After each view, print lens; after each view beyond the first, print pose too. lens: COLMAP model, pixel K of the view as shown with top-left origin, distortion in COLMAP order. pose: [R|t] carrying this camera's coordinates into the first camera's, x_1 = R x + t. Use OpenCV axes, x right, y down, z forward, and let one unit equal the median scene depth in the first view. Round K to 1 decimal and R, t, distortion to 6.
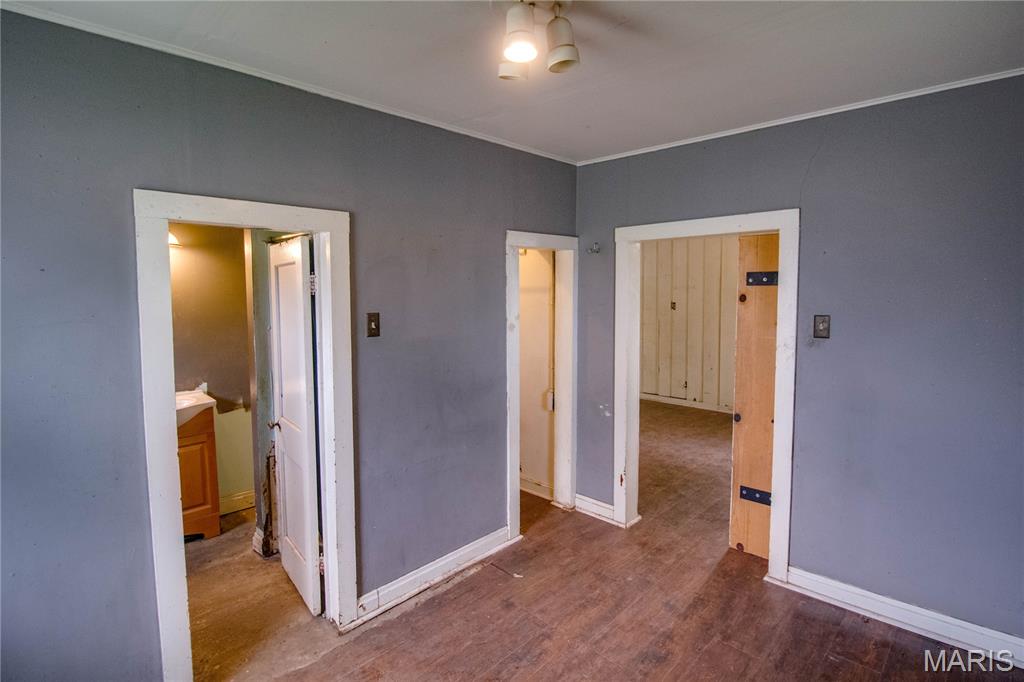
lens RADIAL K [[498.1, 0, 513.6], [0, 498.1, 333.3], [0, 0, 1]] dist [-0.013771, -0.001967]
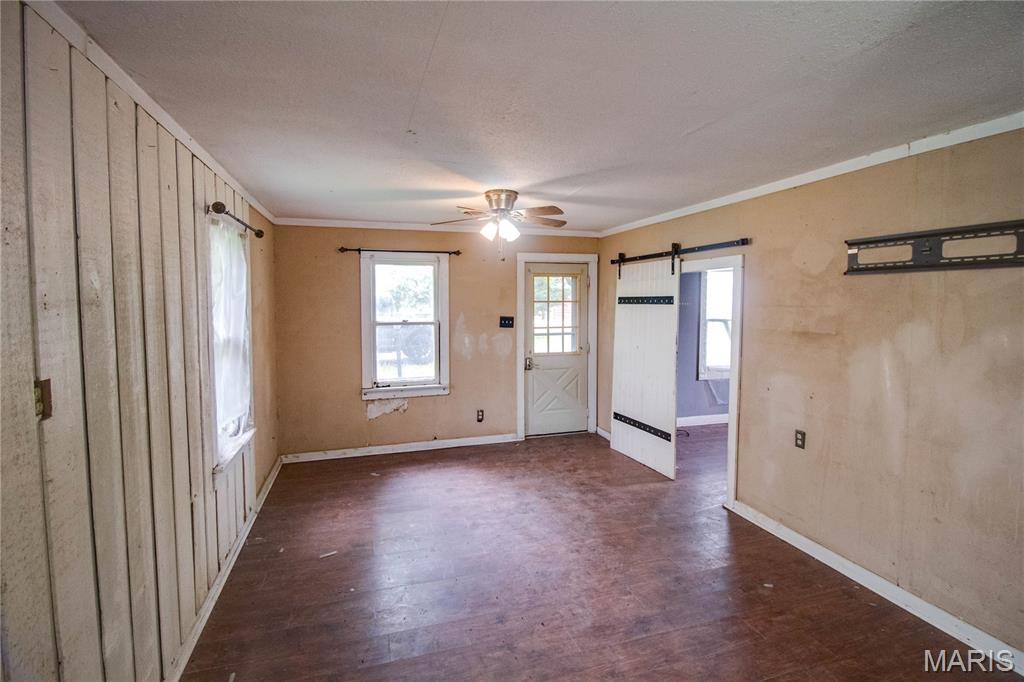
lens RADIAL K [[486.0, 0, 530.0], [0, 486.0, 327.0], [0, 0, 1]] dist [-0.001327, -0.000409]
pose [[-0.891940, -0.023980, 0.451518, 0.090590], [0.035542, 0.991784, 0.122884, -0.116017], [-0.450755, 0.125653, -0.883760, 1.266579]]
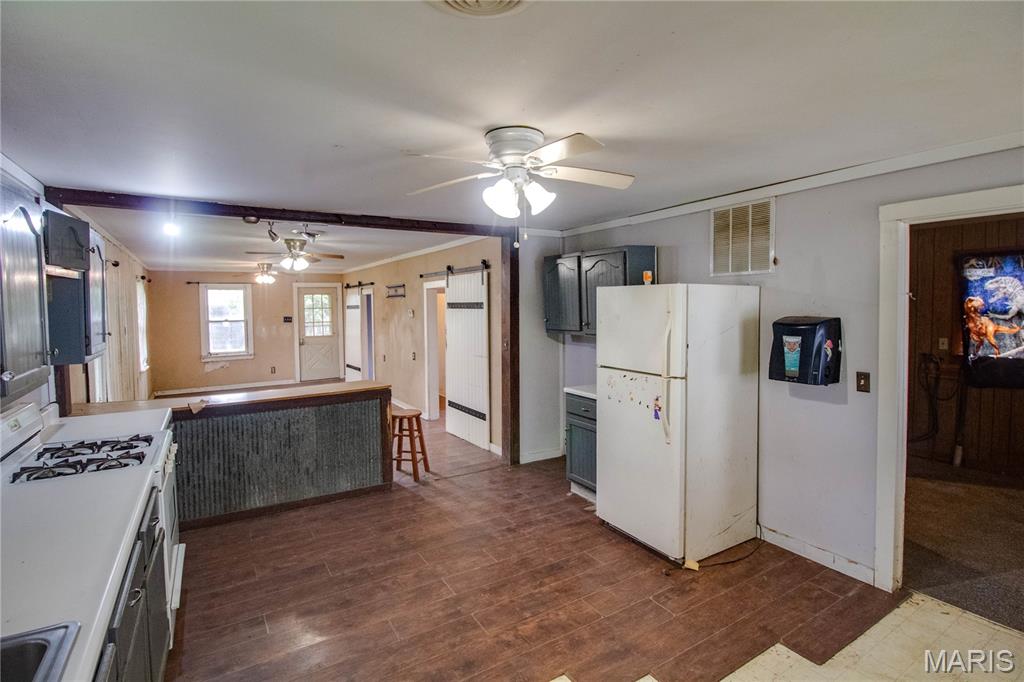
lens RADIAL K [[498.1, 0, 533.5], [0, 498.1, 330.9], [0, 0, 1]] dist [-0.013771, -0.001967]
pose [[-0.977957, 0.000929, 0.208805, -0.708765], [0.028054, 0.991508, 0.126982, -0.175174], [-0.206914, 0.130041, -0.969678, 2.036290]]
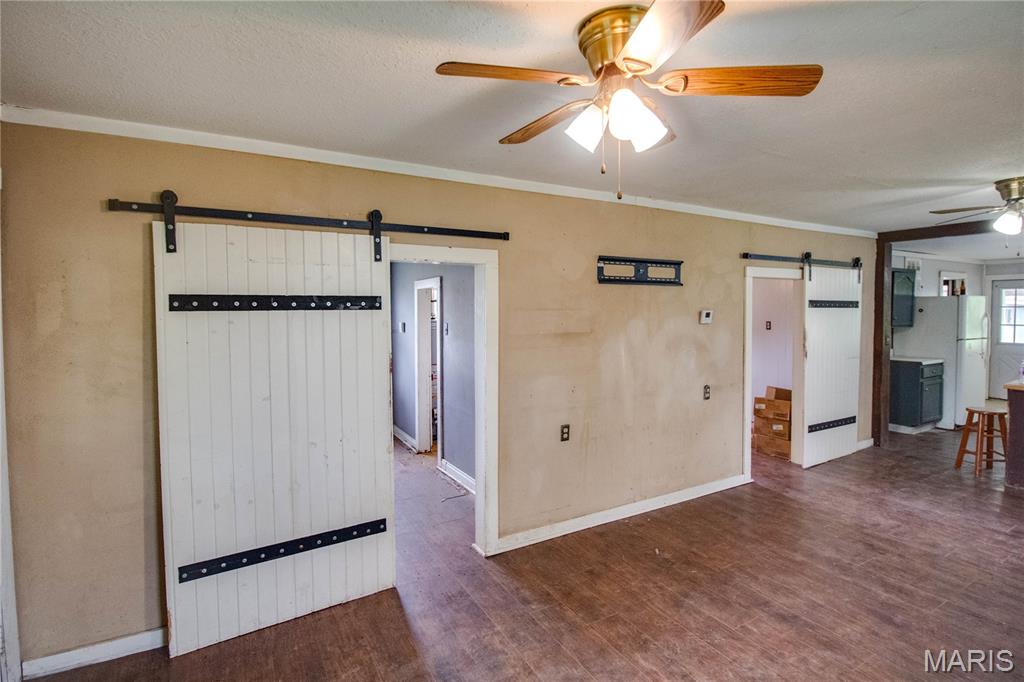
lens RADIAL K [[498.1, 0, 518.7], [0, 498.1, 327.0], [0, 0, 1]] dist [-0.013771, -0.001967]
pose [[-0.268205, 0.037793, -0.962620, 0.662123], [-0.071496, 0.995694, 0.059011, -0.071014], [0.960705, 0.084650, -0.264348, 0.747861]]
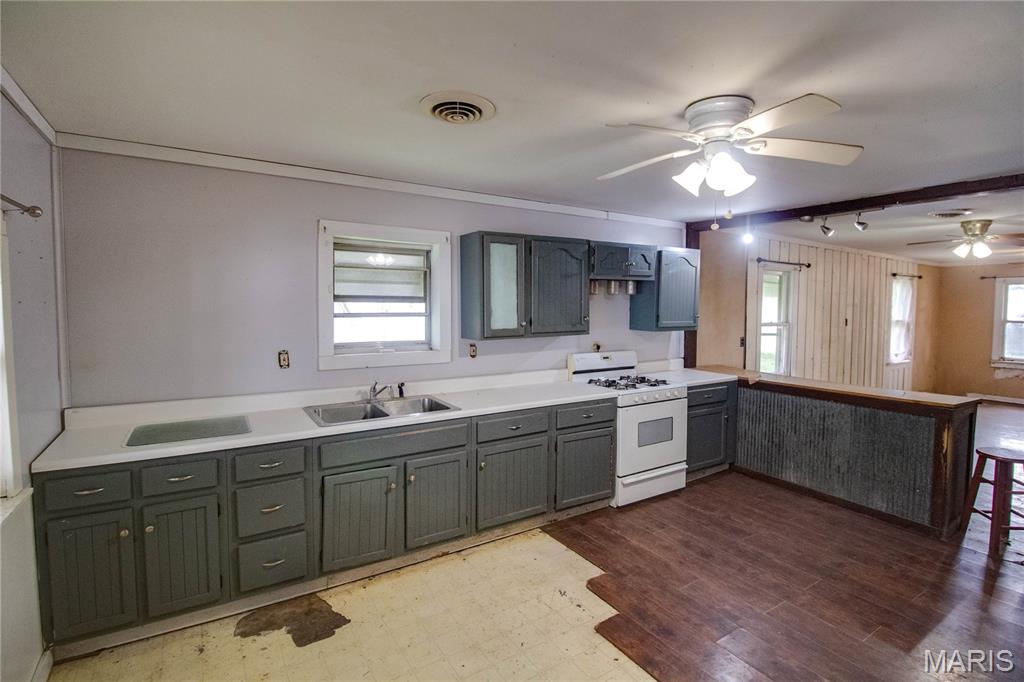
lens RADIAL K [[498.1, 0, 517.5], [0, 498.1, 332.8], [0, 0, 1]] dist [-0.013771, -0.001967]
pose [[0.217333, -0.052019, 0.974710, -1.006100], [0.064148, 0.997181, 0.038915, -0.138908], [-0.973987, 0.054068, 0.220057, 1.707891]]
